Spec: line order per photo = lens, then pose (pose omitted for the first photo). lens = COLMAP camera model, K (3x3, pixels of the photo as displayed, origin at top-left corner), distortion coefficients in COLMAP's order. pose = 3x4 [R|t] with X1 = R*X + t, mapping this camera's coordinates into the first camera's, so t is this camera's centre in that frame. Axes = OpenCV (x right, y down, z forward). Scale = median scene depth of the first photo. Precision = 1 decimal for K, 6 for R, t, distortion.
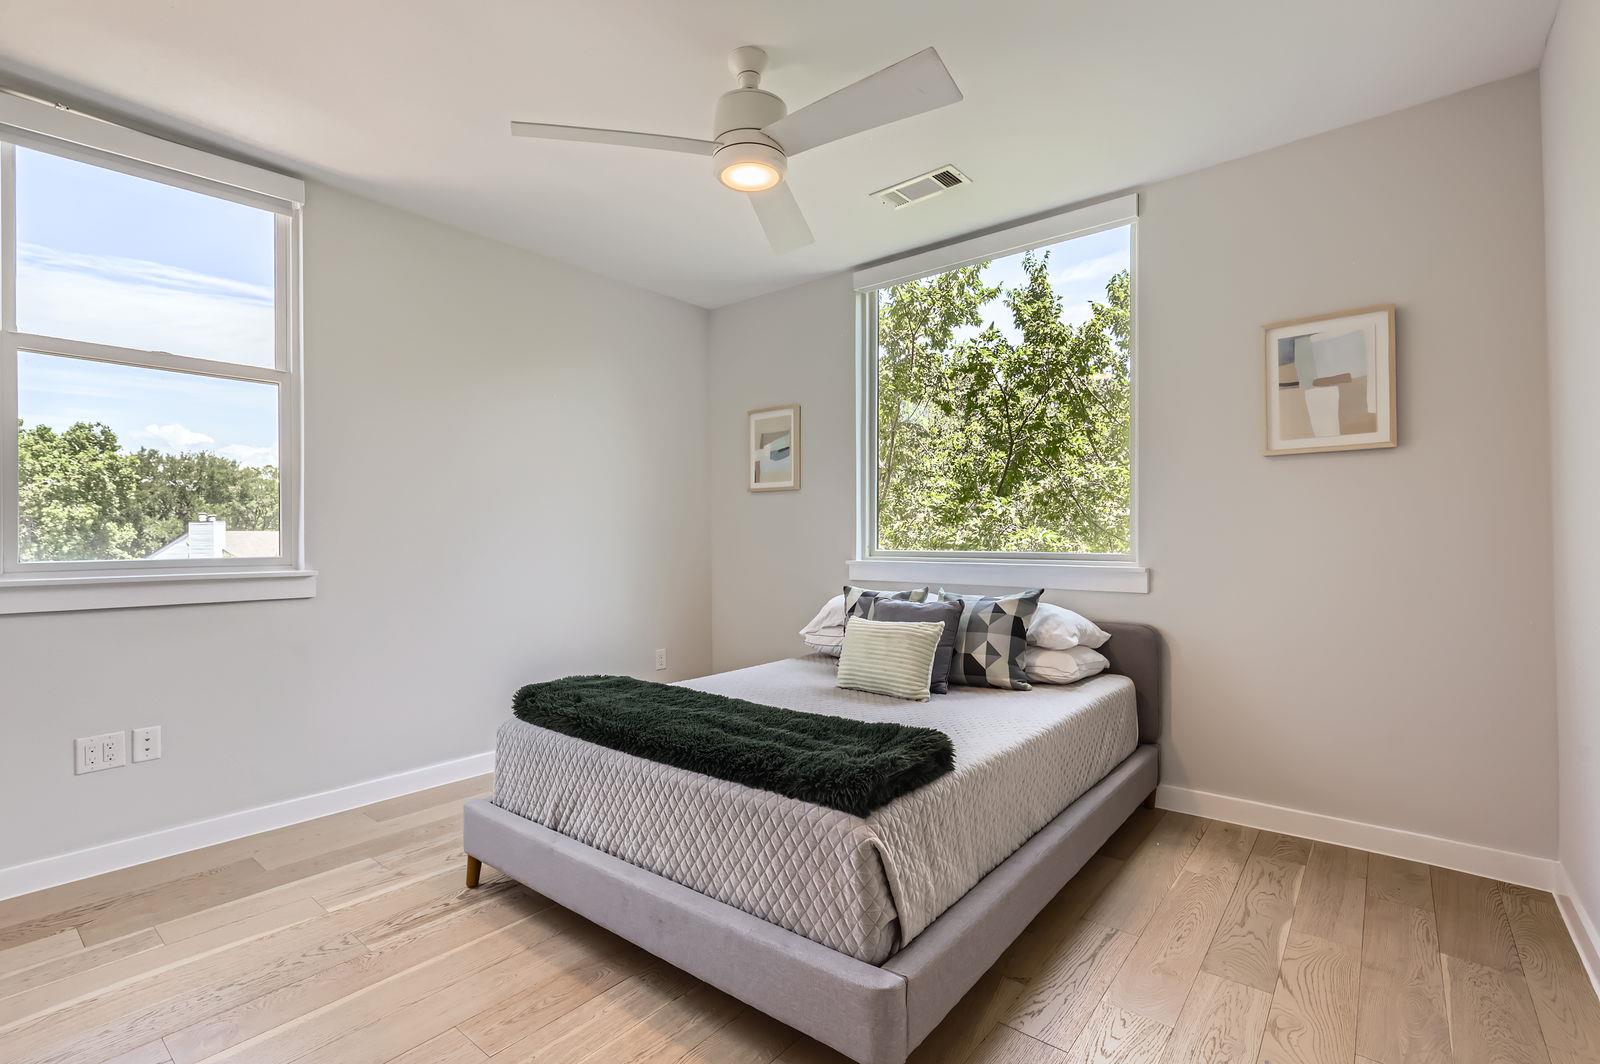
lens RADIAL K [[722.3, 0, 796.3], [0, 722.3, 527.2], [0, 0, 1]] dist [0.006605, -0.002317]
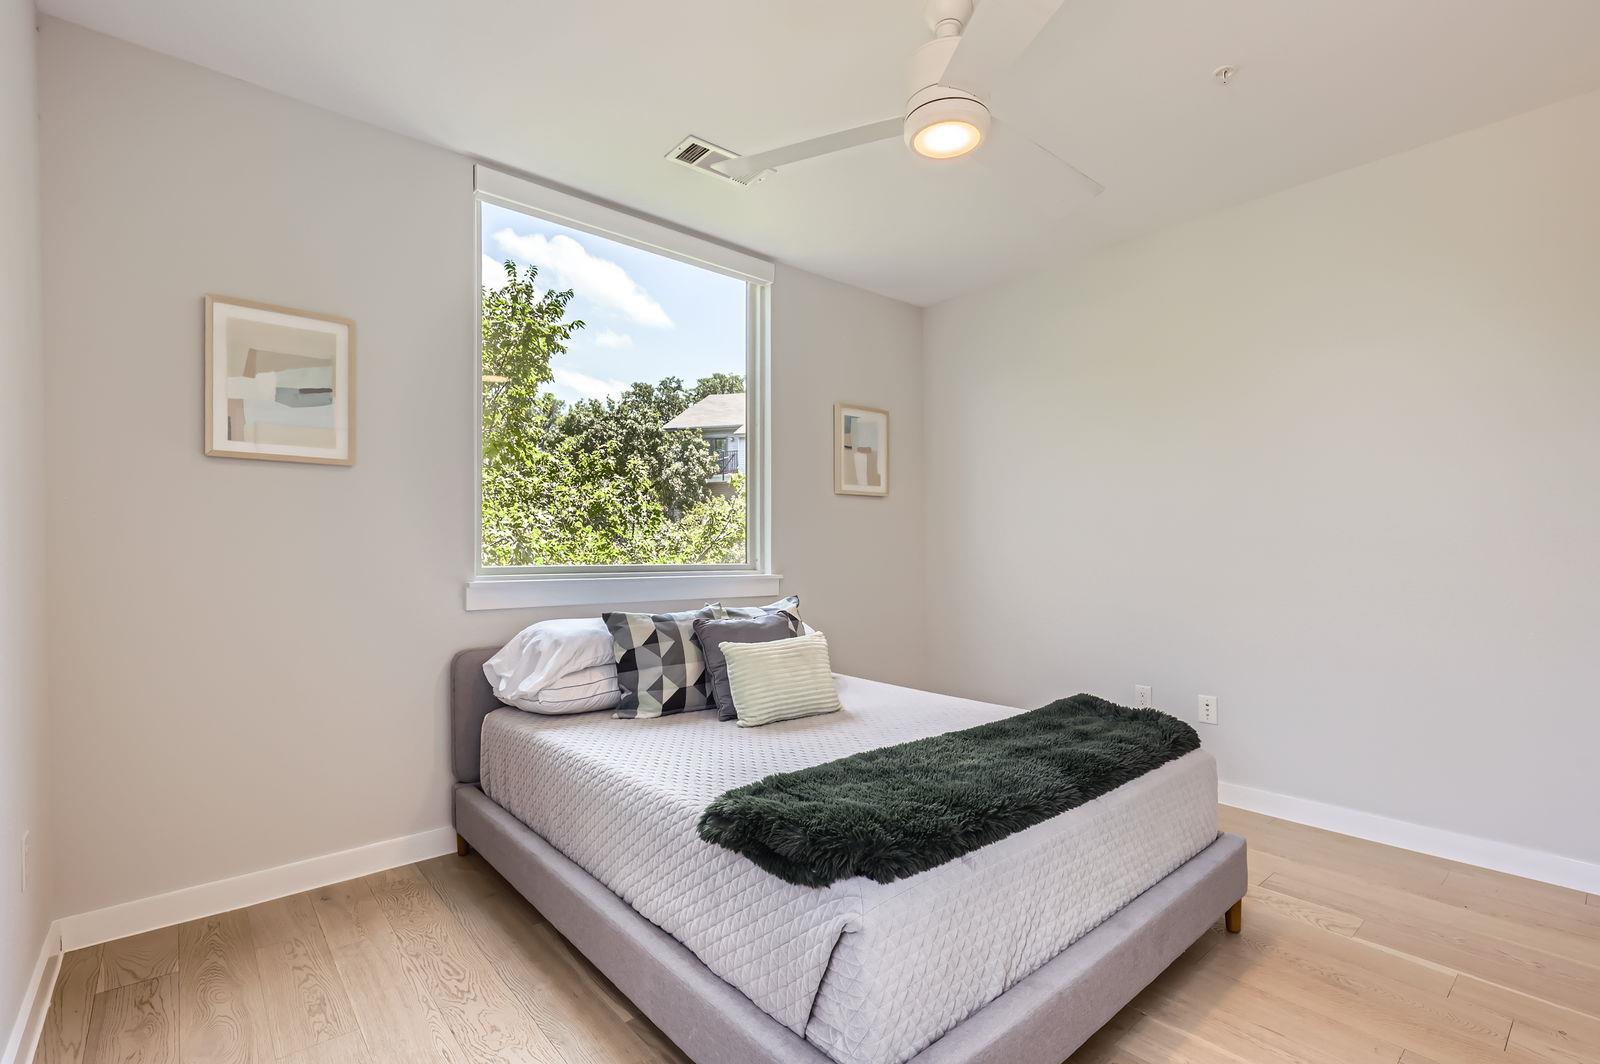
lens RADIAL K [[722.3, 0, 798.1], [0, 722.3, 543.0], [0, 0, 1]] dist [0.006605, -0.002317]
pose [[0.174360, 0.013996, 0.984583, -0.787966], [-0.014634, 0.999825, -0.011621, 0.018157], [-0.984573, -0.012382, 0.174534, 0.831789]]
